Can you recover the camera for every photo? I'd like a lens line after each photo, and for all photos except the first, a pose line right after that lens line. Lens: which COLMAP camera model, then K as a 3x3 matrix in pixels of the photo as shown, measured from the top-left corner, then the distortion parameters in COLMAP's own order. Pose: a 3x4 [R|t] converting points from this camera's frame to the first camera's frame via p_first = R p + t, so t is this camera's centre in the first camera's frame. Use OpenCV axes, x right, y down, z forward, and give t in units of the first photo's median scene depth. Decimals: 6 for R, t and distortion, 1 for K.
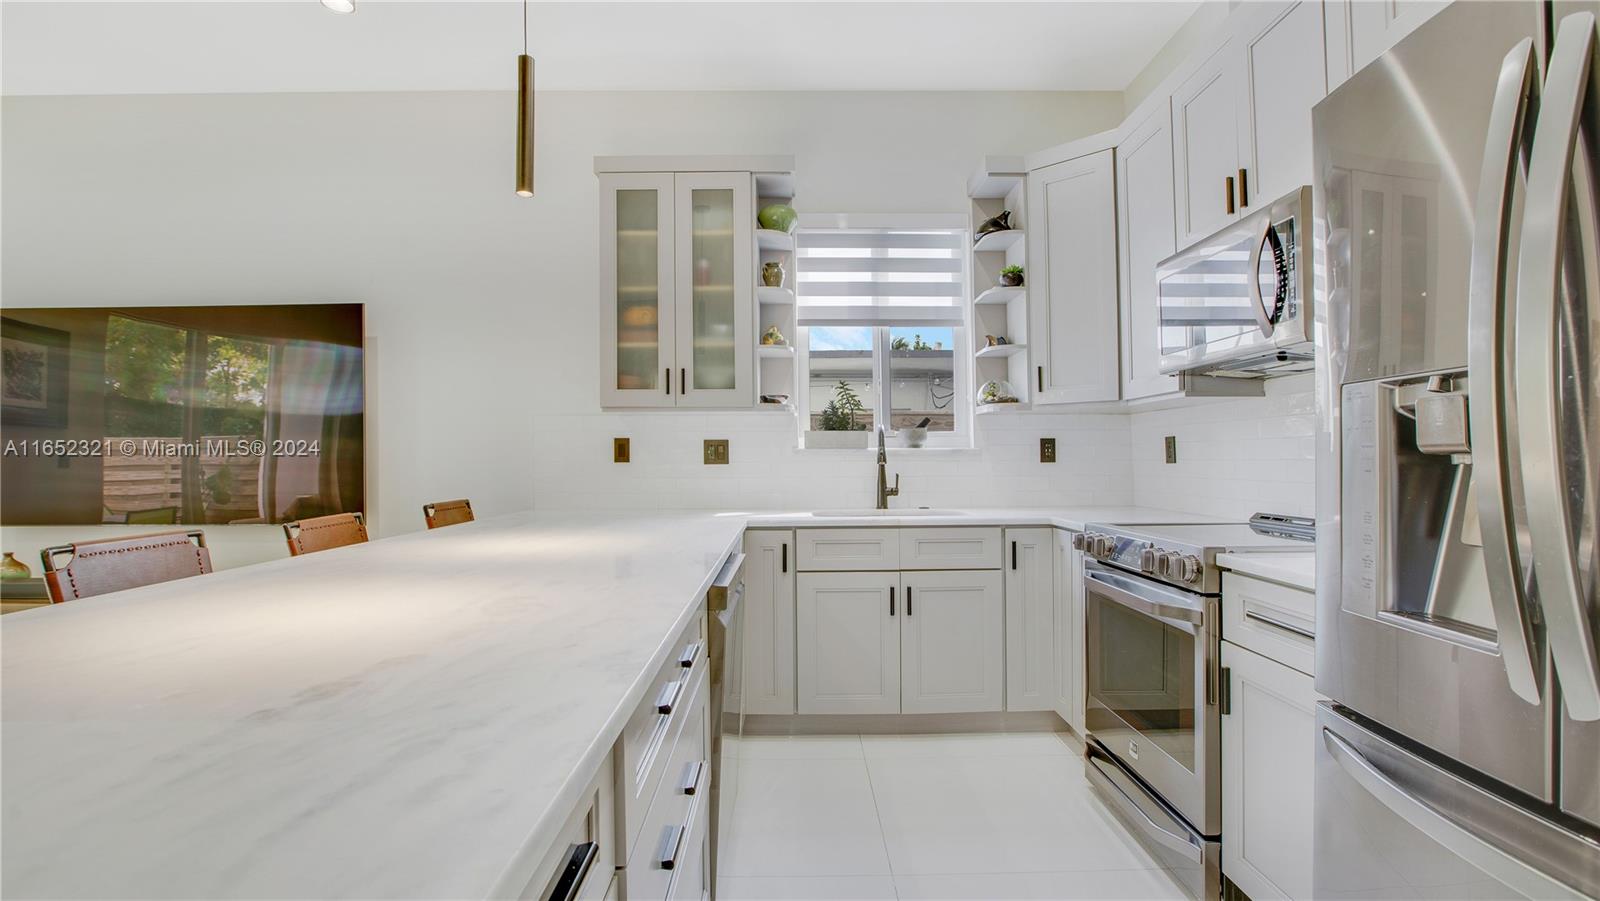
lens RADIAL K [[754.6, 0, 795.3], [0, 754.6, 458.0], [0, 0, 1]] dist [-0.047538, 0.023927]
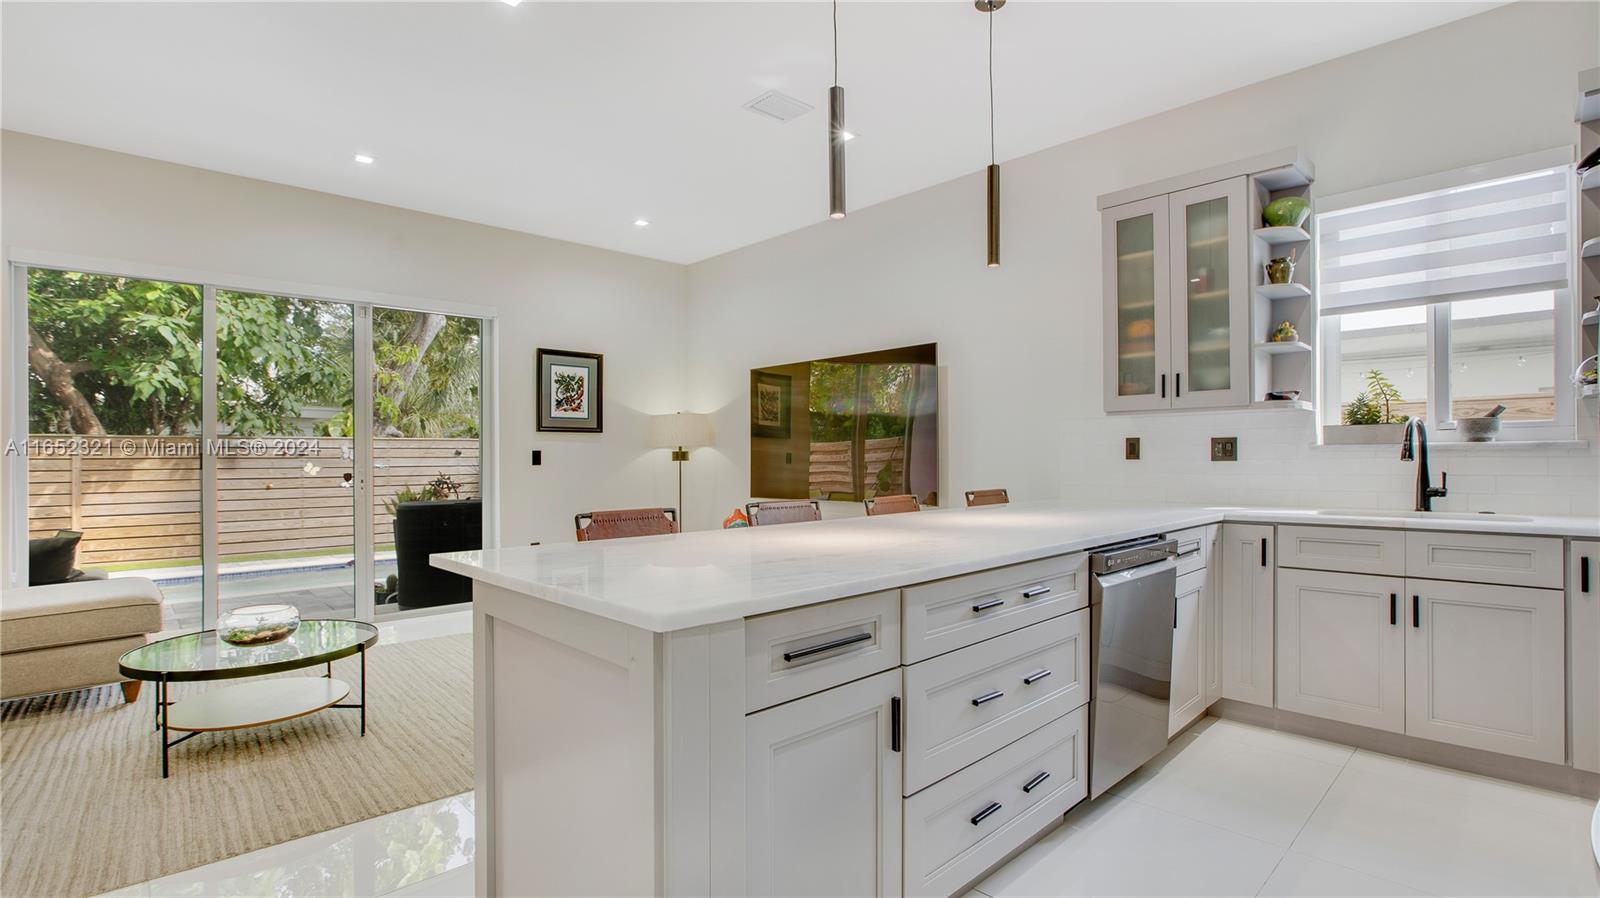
lens RADIAL K [[754.6, 0, 795.3], [0, 754.6, 456.5], [0, 0, 1]] dist [-0.047538, 0.023927]
pose [[0.692726, -0.003029, -0.721195, 0.237158], [0.006887, 0.999973, 0.002416, -0.004733], [0.721168, -0.006640, 0.692728, -0.142371]]
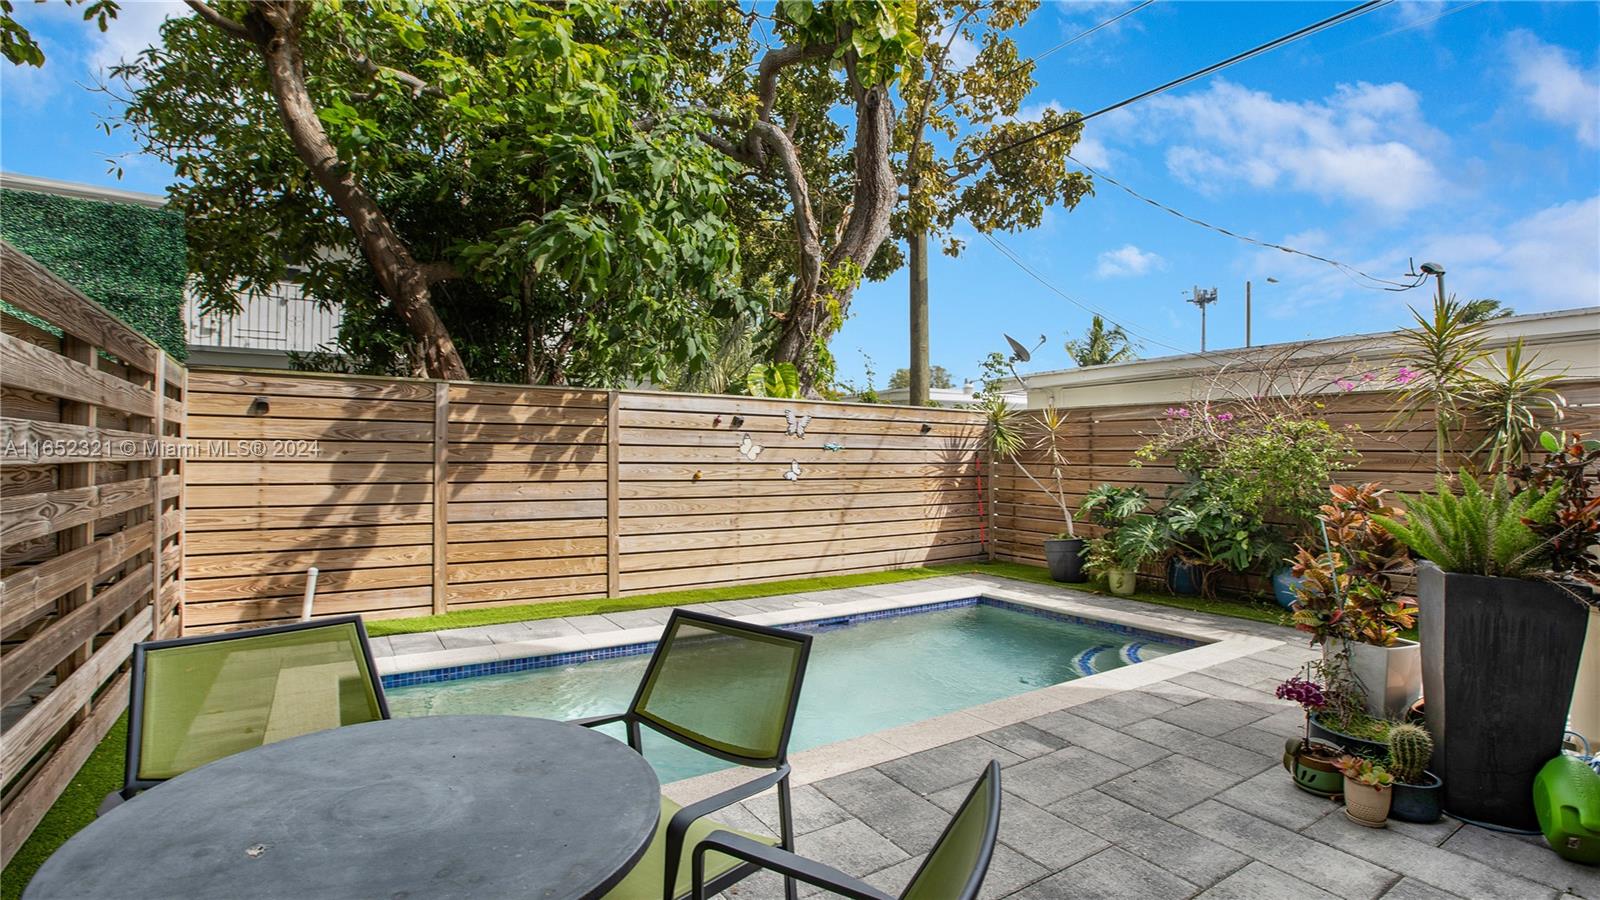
lens RADIAL K [[754.6, 0, 795.3], [0, 754.6, 457.5], [0, 0, 1]] dist [-0.047538, 0.023927]
pose [[0.543039, 0.003632, -0.839700, -1.931306], [-0.002906, 0.999993, 0.002446, 0.063813], [0.839703, 0.001112, 0.543045, -0.425171]]
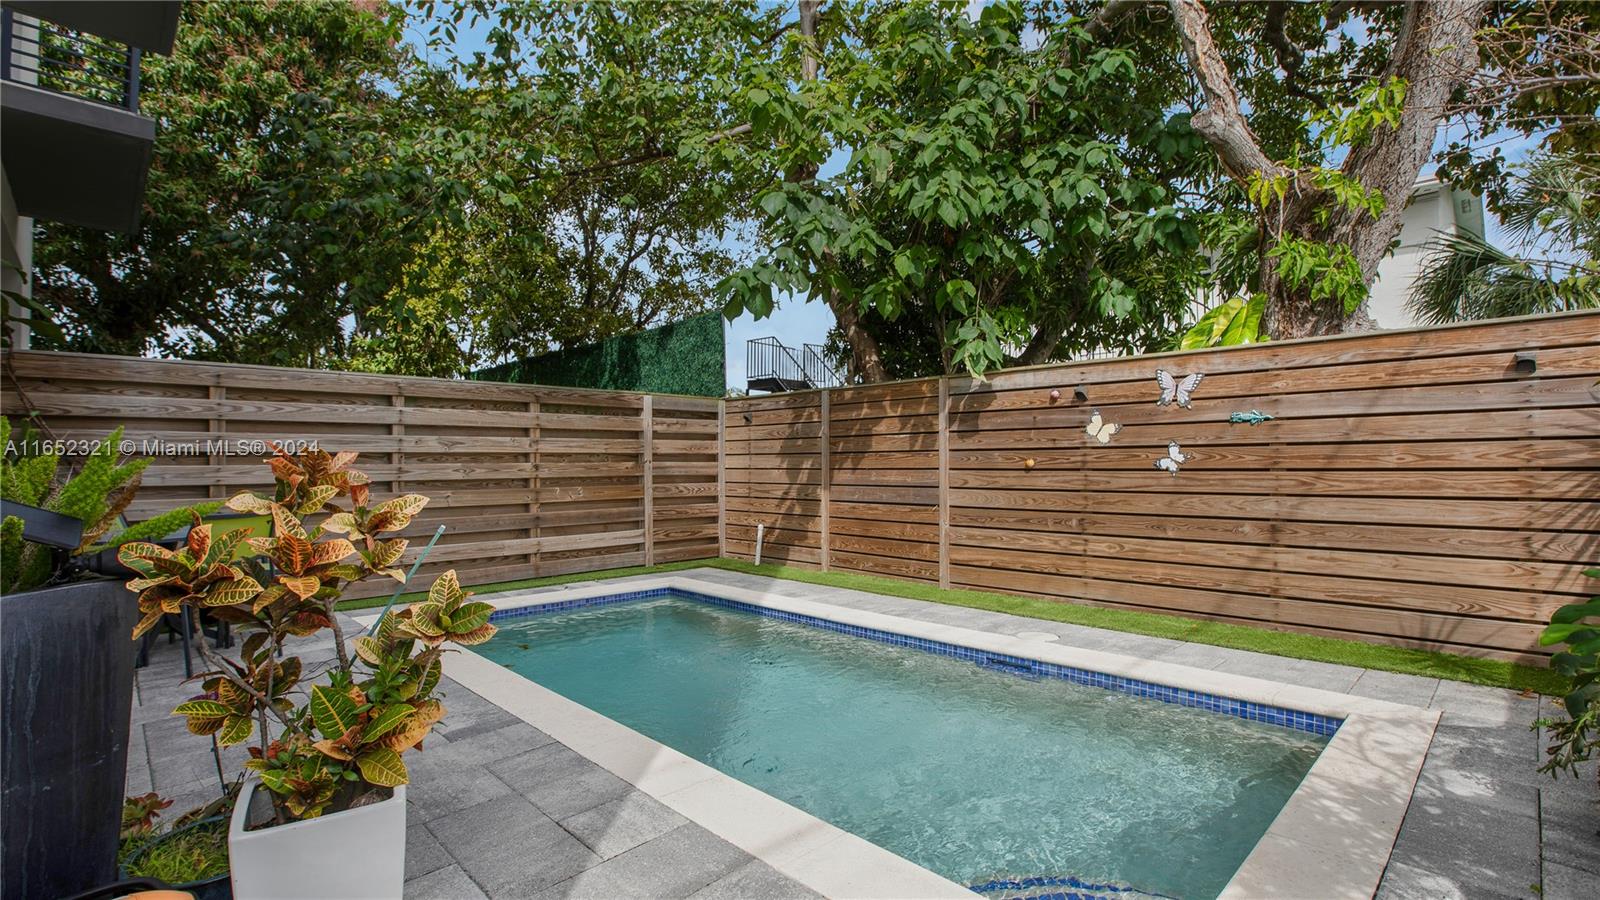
lens RADIAL K [[735.4, 0, 800.0], [0, 735.4, 450.0], [0, 0, 1]] dist [-0.072364, 0.022829]
pose [[-0.720379, -0.007677, -0.693539, -2.253702], [0.010143, 0.999715, -0.021602, 0.117470], [0.693507, -0.022596, -0.720096, 1.291652]]
